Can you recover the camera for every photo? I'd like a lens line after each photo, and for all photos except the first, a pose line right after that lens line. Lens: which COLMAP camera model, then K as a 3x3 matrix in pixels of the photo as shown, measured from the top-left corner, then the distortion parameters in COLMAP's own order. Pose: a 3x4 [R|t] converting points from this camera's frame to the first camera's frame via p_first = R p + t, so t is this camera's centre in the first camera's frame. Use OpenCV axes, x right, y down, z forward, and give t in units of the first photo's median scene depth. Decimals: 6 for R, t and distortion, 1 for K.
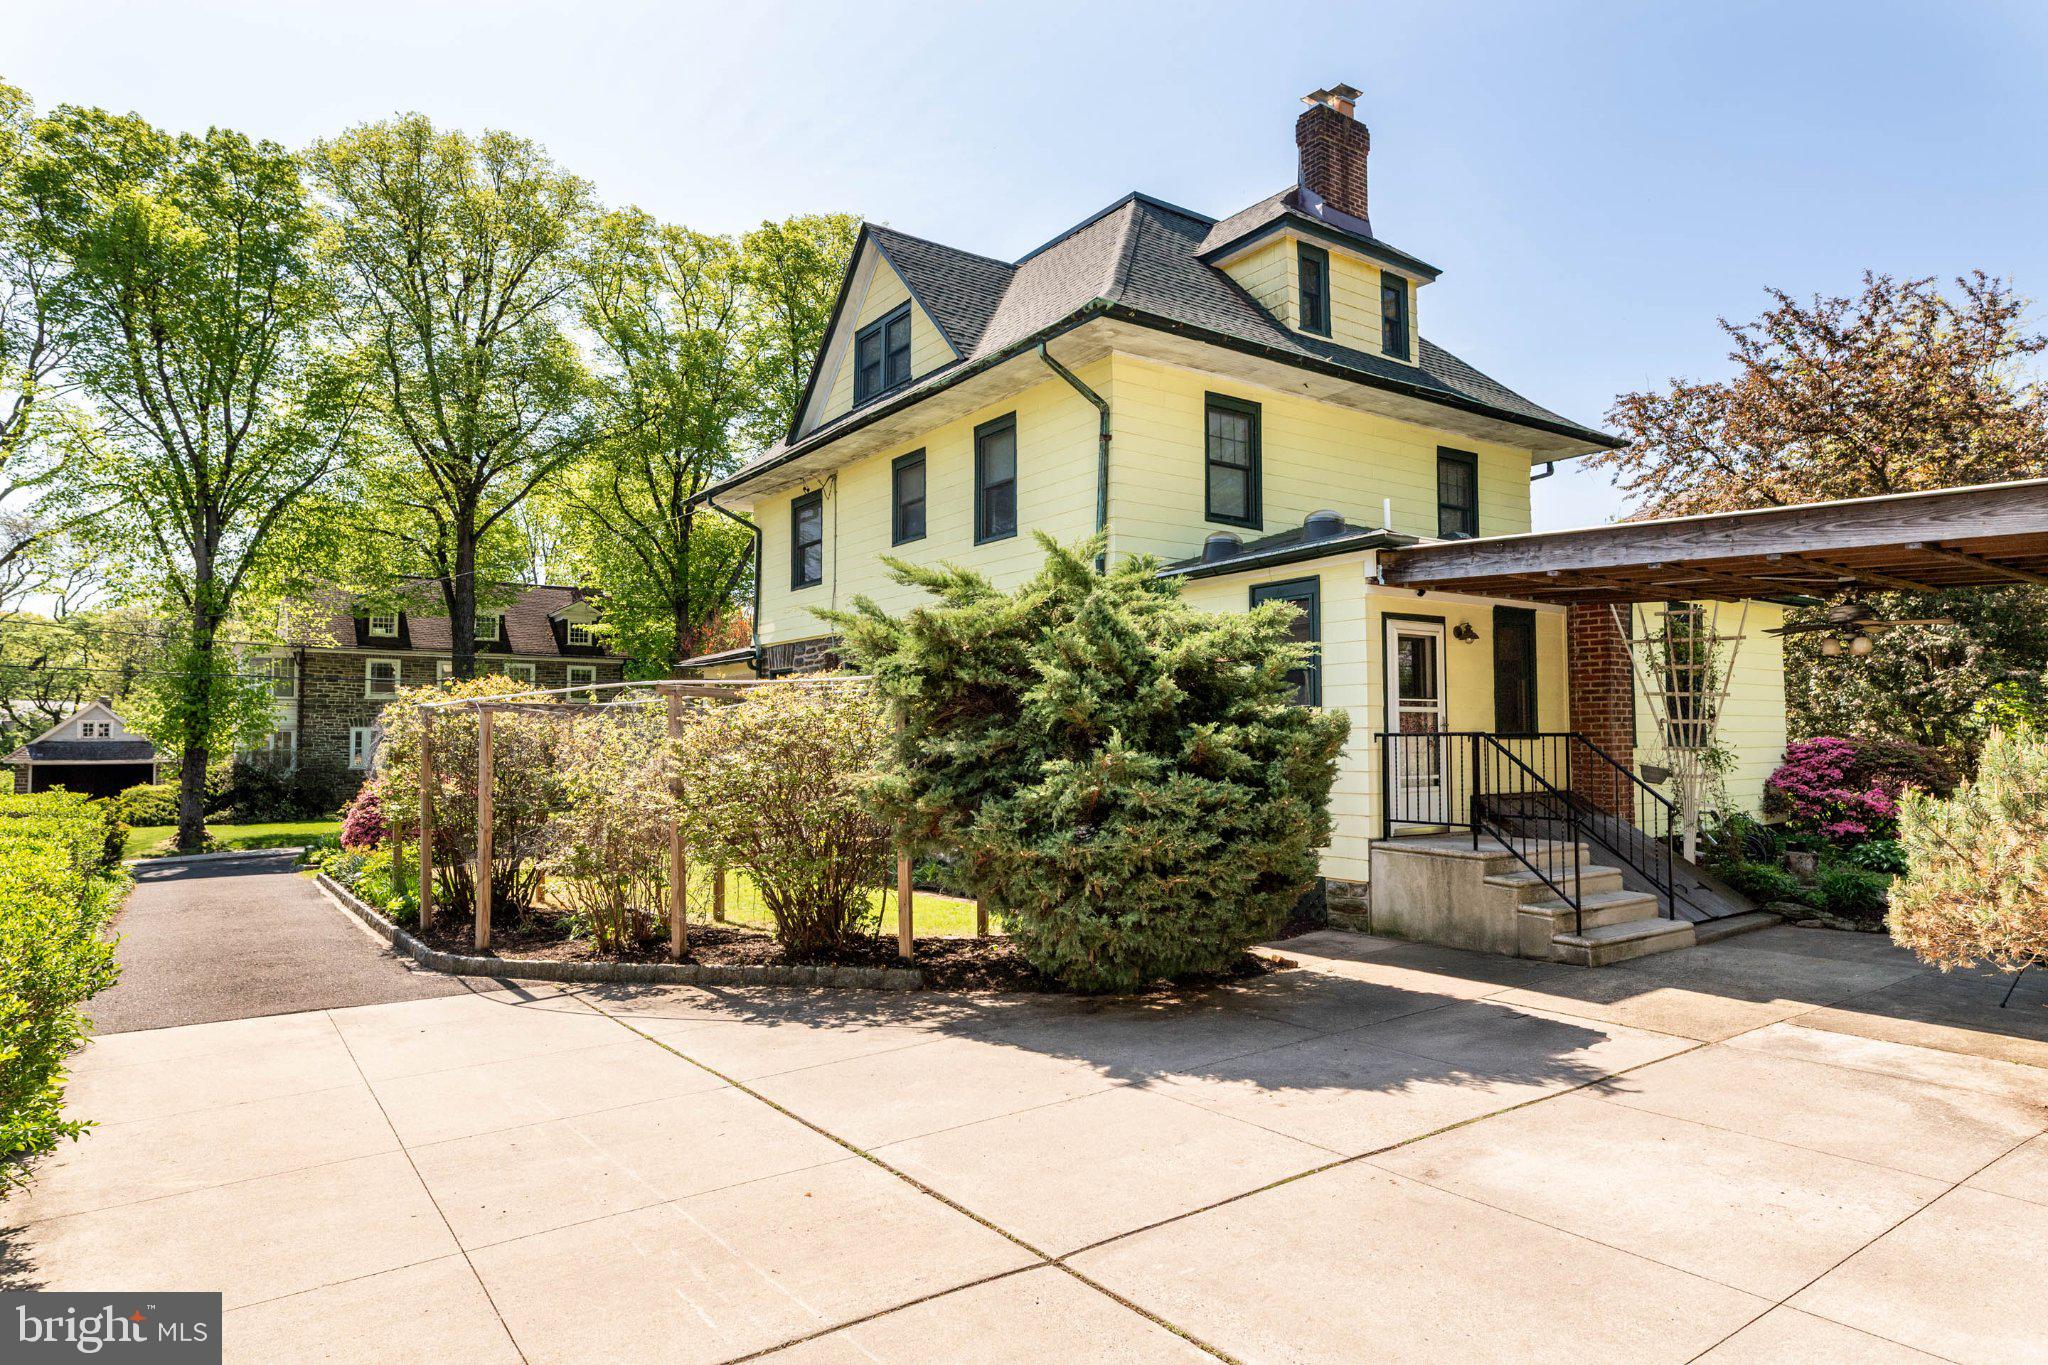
lens RADIAL K [[1185.0, 0, 1024.0], [0, 1185.0, 682.5], [0, 0, 1]] dist [-0.006421, -0.000586]
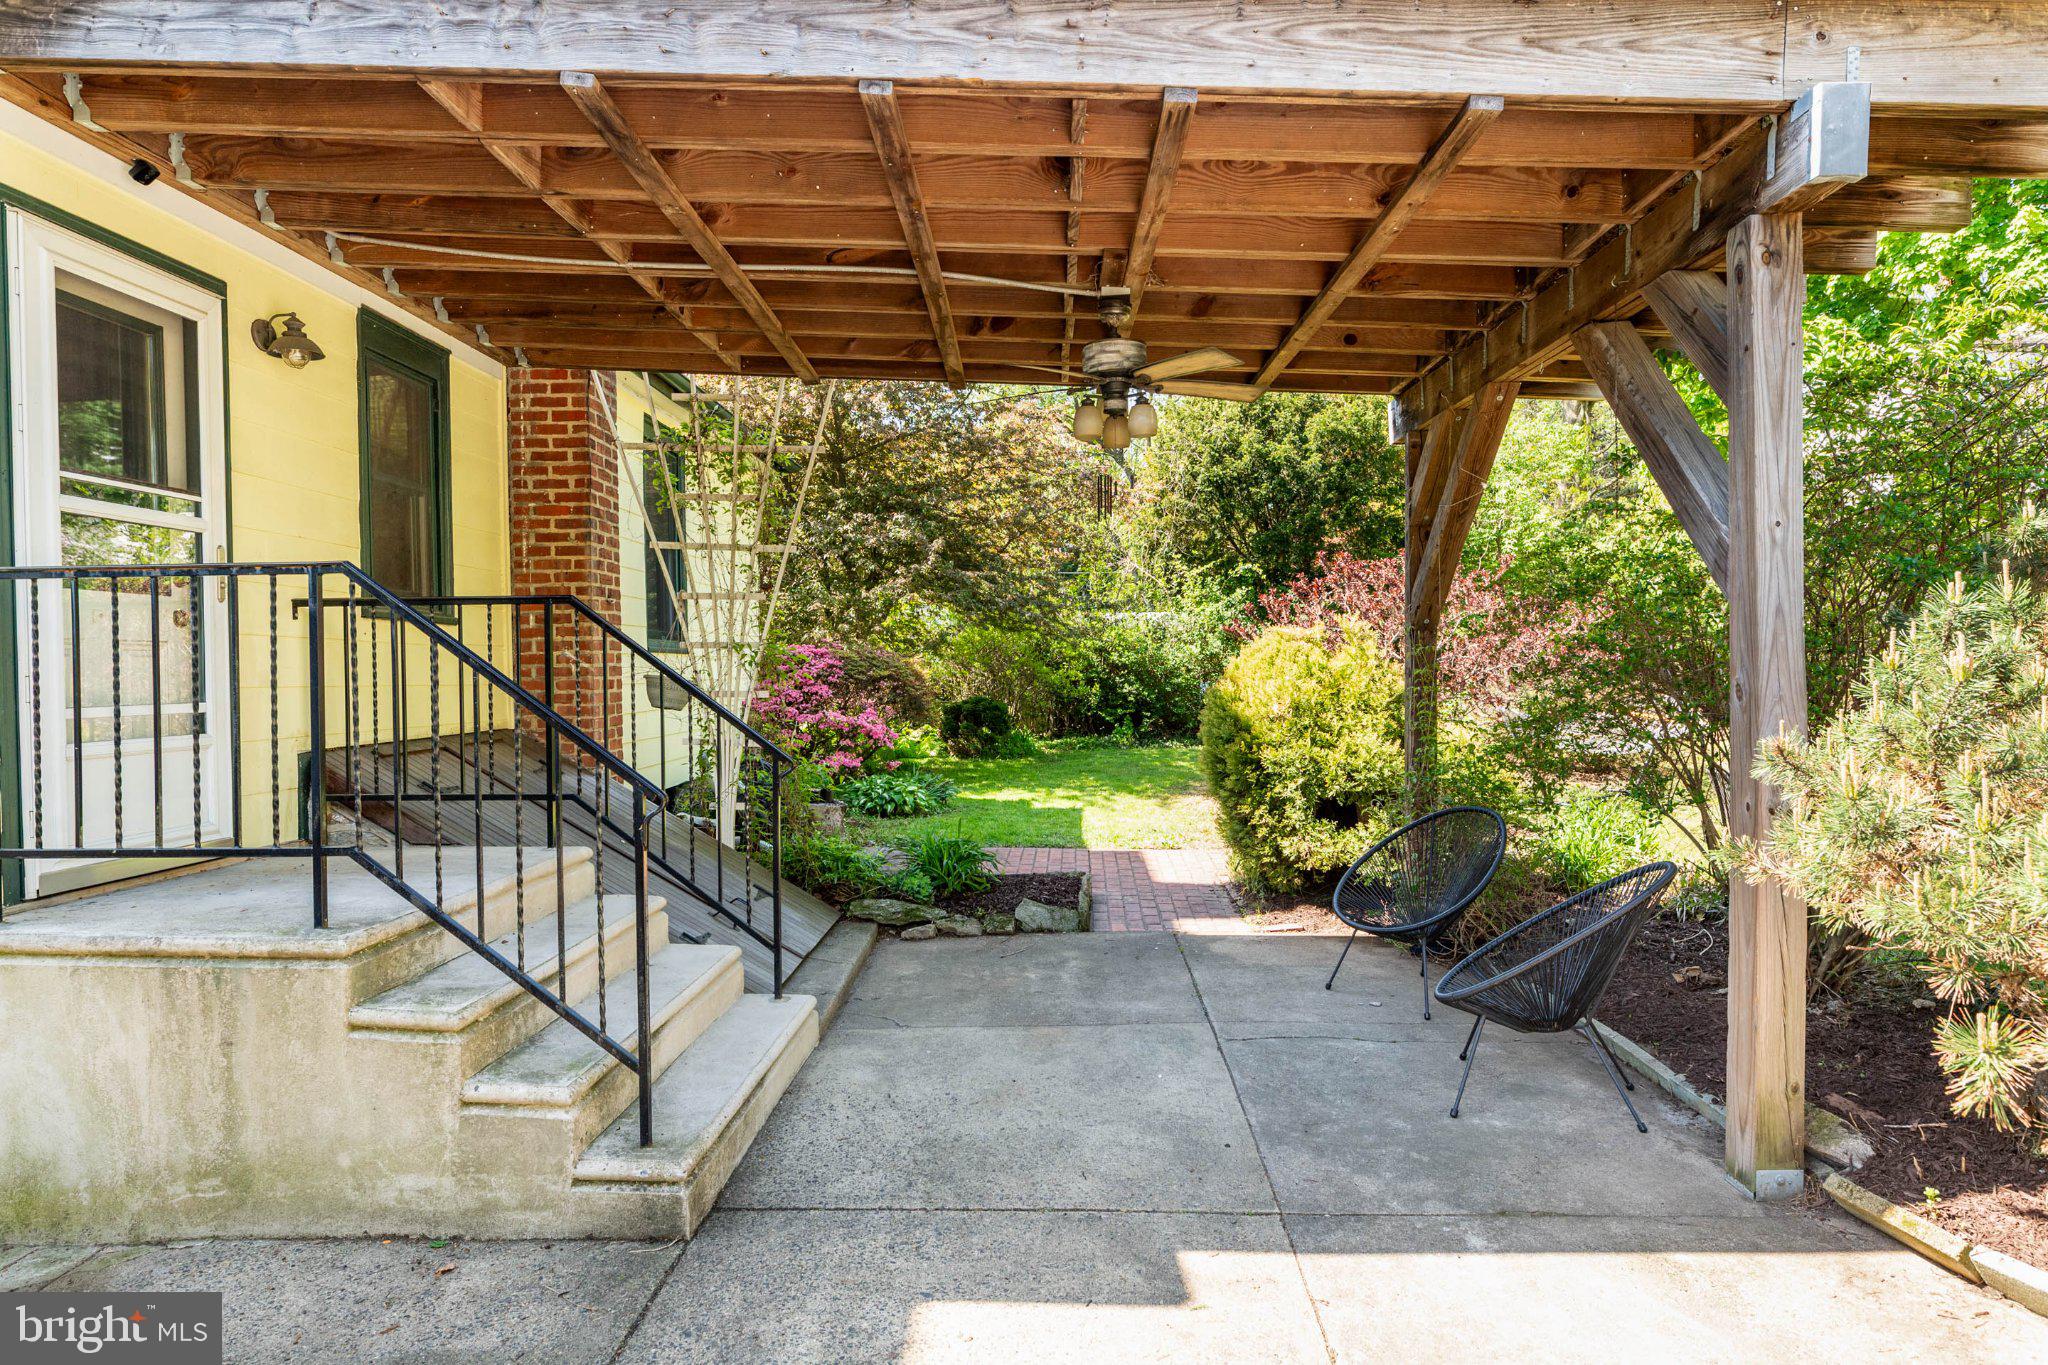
lens RADIAL K [[1185.0, 0, 1024.0], [0, 1185.0, 682.5], [0, 0, 1]] dist [-0.006421, -0.000586]
pose [[0.609757, -0.015383, 0.792439, 0.250119], [-0.027113, 0.998822, 0.040252, 0.058016], [-0.792125, -0.046030, 0.608621, 0.670504]]
